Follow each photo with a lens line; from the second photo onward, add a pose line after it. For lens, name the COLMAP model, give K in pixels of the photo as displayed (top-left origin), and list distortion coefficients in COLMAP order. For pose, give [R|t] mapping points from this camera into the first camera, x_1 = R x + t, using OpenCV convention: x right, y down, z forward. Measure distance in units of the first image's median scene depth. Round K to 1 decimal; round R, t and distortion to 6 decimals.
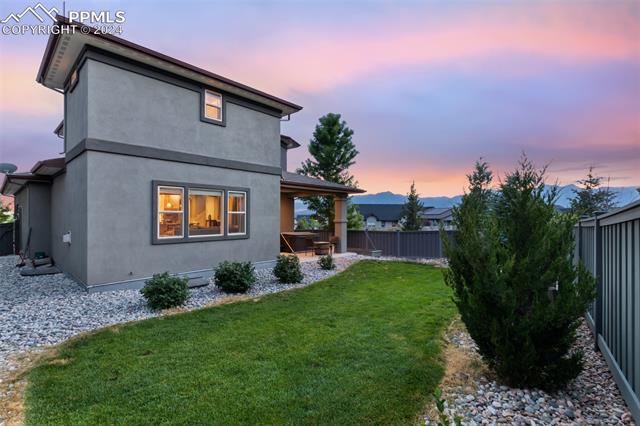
lens RADIAL K [[293.6, 0, 320.0], [0, 293.6, 213.0], [0, 0, 1]] dist [-0.001806, -0.000167]
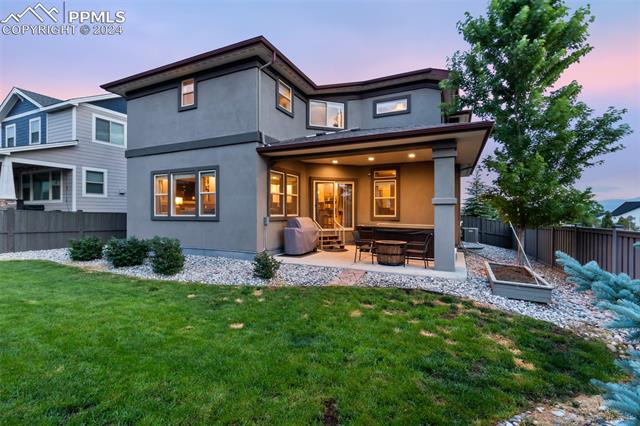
lens RADIAL K [[293.6, 0, 320.0], [0, 293.6, 213.0], [0, 0, 1]] dist [-0.001806, -0.000167]
pose [[0.302830, -0.008944, -0.953002, 0.477271], [0.008157, 0.999944, -0.006793, 0.047423], [0.953010, -0.005717, 0.302886, 0.689004]]
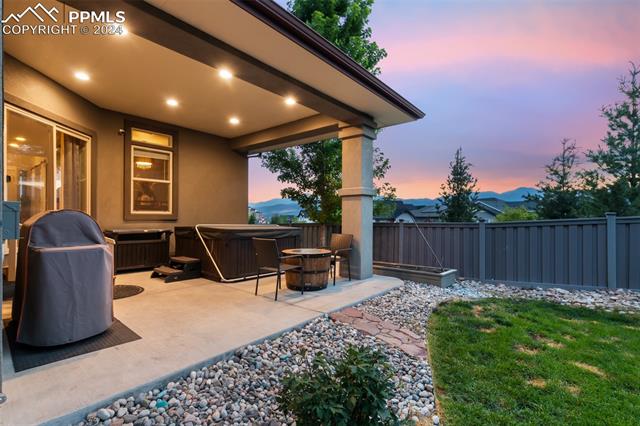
lens RADIAL K [[293.6, 0, 320.0], [0, 293.6, 213.0], [0, 0, 1]] dist [-0.001806, -0.000167]
pose [[0.998534, -0.002870, 0.054059, 0.001279], [0.003145, 0.999983, -0.004987, 0.055248], [-0.054044, 0.005149, 0.998525, 0.640273]]
